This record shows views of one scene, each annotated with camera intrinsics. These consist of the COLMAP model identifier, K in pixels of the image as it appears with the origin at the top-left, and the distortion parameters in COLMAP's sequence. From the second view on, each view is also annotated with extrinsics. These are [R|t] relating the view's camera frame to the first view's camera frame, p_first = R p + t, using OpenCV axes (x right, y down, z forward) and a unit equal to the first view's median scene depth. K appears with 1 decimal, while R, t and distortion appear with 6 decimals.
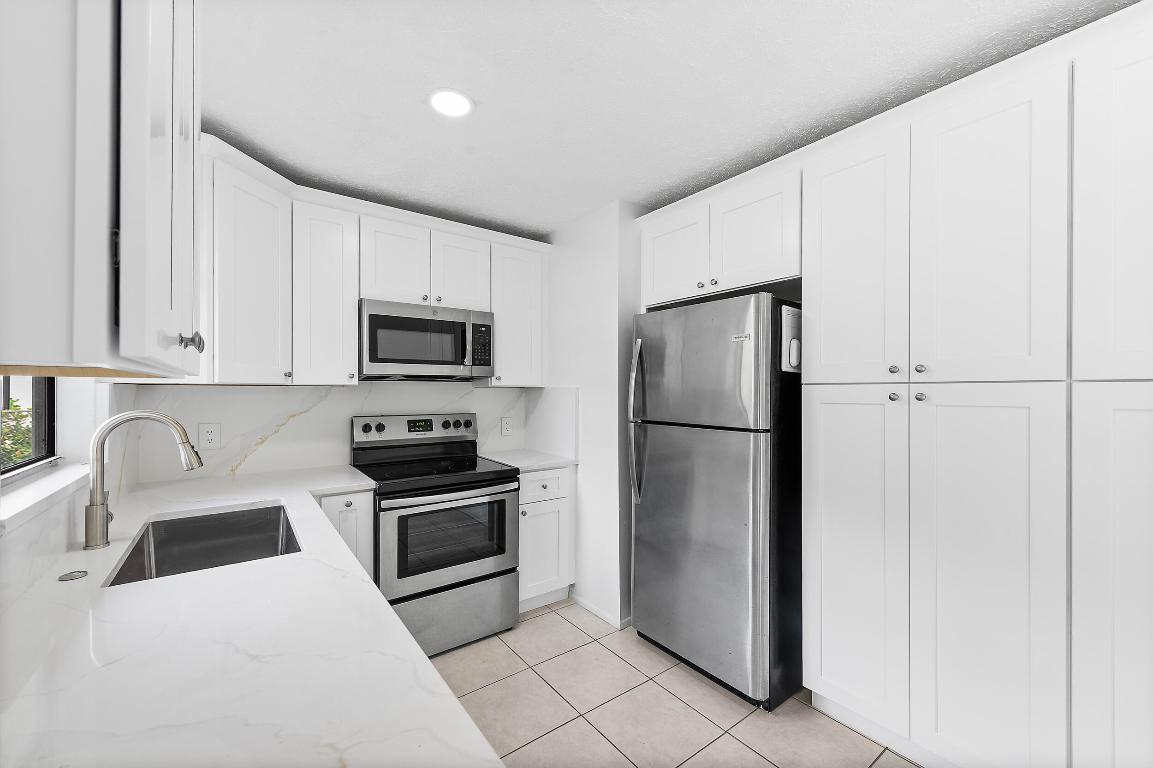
lens RADIAL K [[458.8, 0, 569.3], [0, 458.8, 393.1], [0, 0, 1]] dist [0.006672, -0.001625]
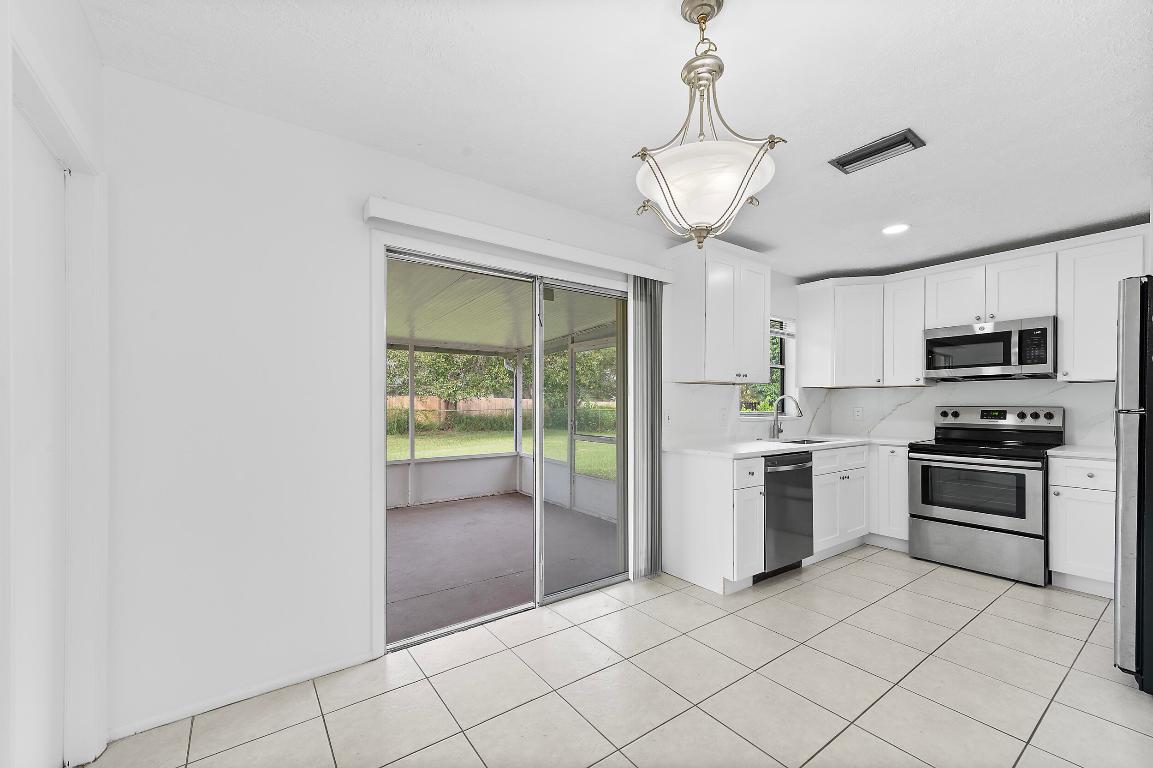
lens RADIAL K [[458.8, 0, 584.5], [0, 458.8, 405.6], [0, 0, 1]] dist [0.006672, -0.001625]
pose [[-0.001563, 0.002747, -0.999995, 1.080256], [-0.002565, 0.999993, 0.002751, 0.049855], [0.999995, 0.002569, -0.001556, -0.159435]]
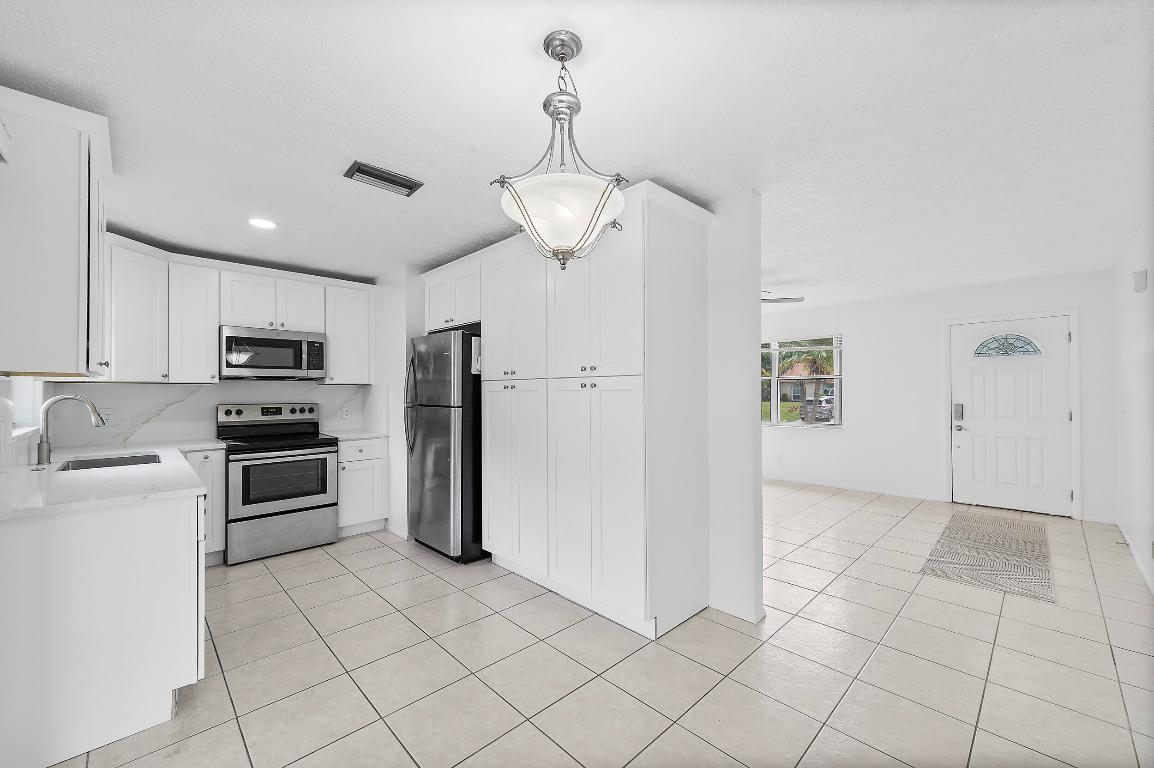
lens RADIAL K [[454.3, 0, 573.1], [0, 454.3, 388.5], [0, 0, 1]] dist [0.001435, 0.000183]
pose [[0.990046, -0.005471, 0.140641, 0.459611], [0.007058, 0.999917, -0.010784, 0.024293], [-0.140570, 0.011670, 0.990002, -0.610303]]
